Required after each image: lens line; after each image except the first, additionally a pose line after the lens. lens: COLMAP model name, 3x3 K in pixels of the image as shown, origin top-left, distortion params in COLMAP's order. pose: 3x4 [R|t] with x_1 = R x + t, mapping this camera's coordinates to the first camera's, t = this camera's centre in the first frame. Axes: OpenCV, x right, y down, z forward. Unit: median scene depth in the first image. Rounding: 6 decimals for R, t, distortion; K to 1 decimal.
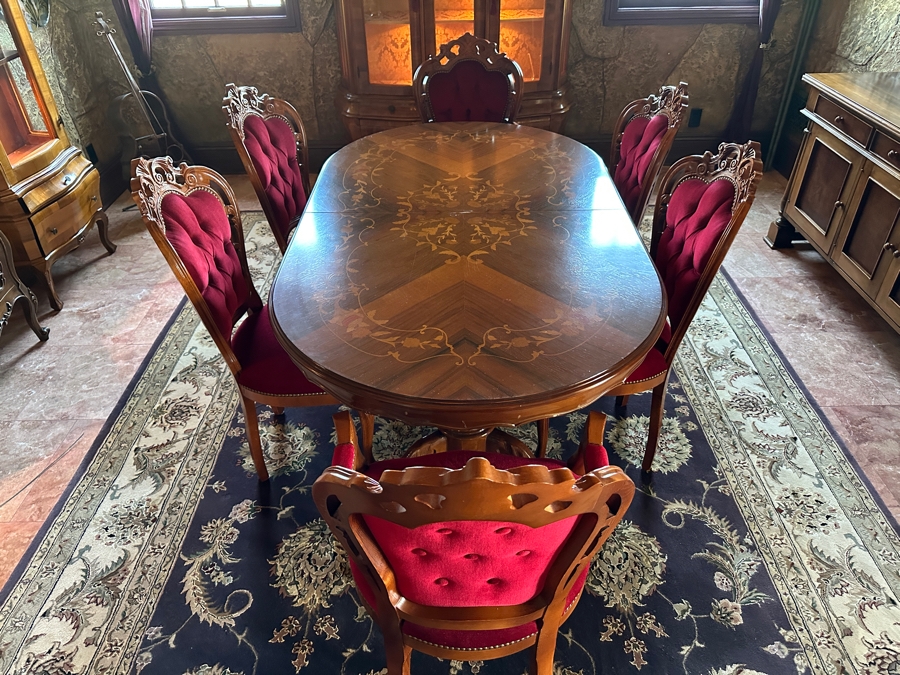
lens RADIAL K [[643.7, 0, 452.9], [0, 643.7, 337.1], [0, 0, 1]] dist [0.016002, -0.027577]
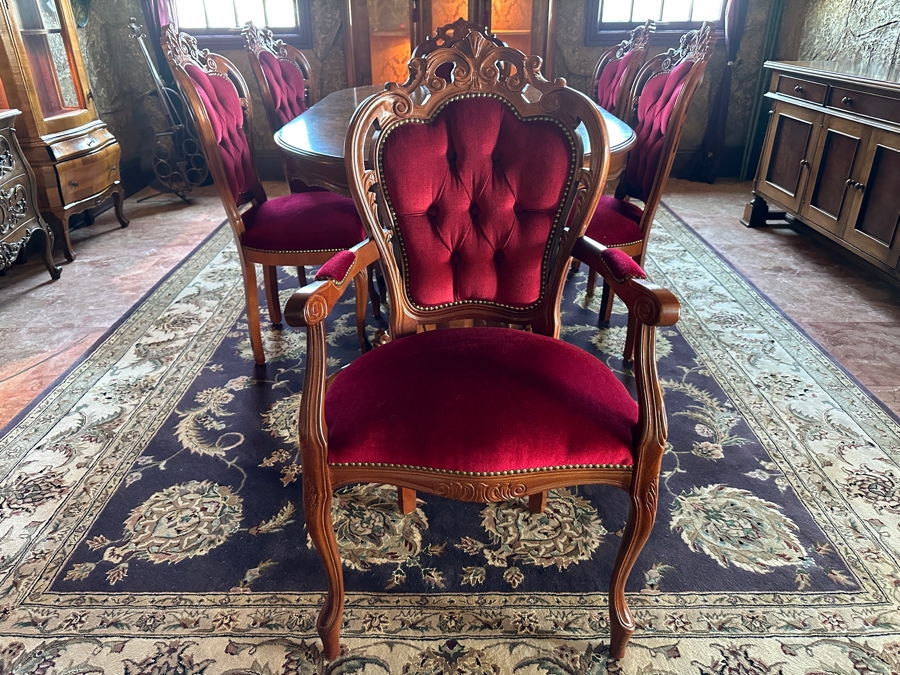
lens RADIAL K [[643.7, 0, 446.4], [0, 643.7, 338.7], [0, 0, 1]] dist [0.016002, -0.027577]
pose [[0.999922, 0.011513, -0.004928, 0.012008], [-0.012138, 0.987824, -0.155100, 0.335661], [0.003082, 0.155148, 0.987886, -0.028138]]
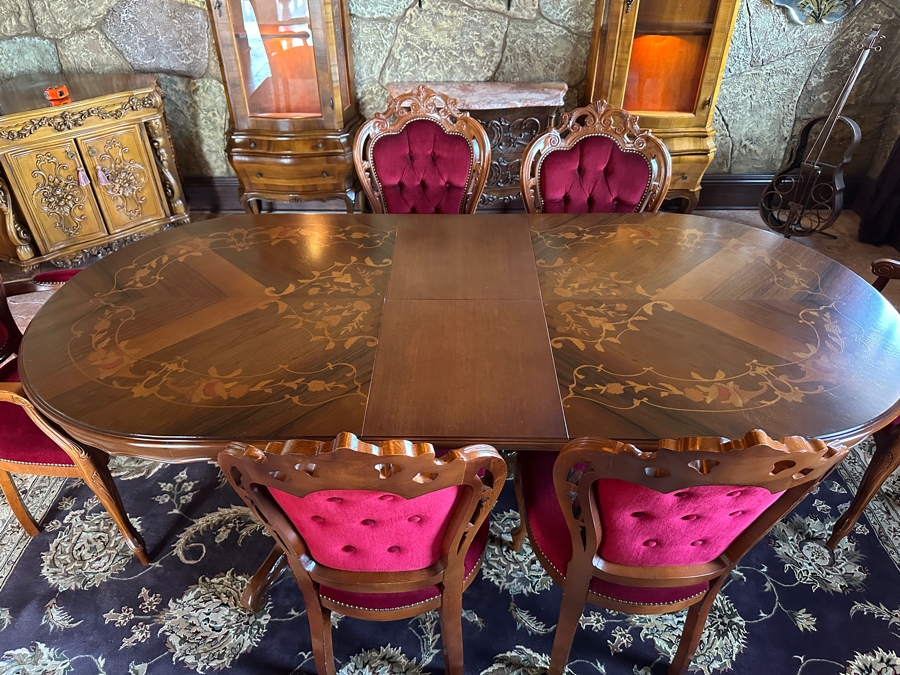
lens RADIAL K [[643.7, 0, 447.8], [0, 643.7, 340.2], [0, 0, 1]] dist [0.016002, -0.027577]
pose [[-0.013256, 0.618432, -0.785727, 0.647854], [-0.585239, 0.632343, 0.507580, -0.525021], [0.810753, 0.466566, 0.353548, 0.650874]]
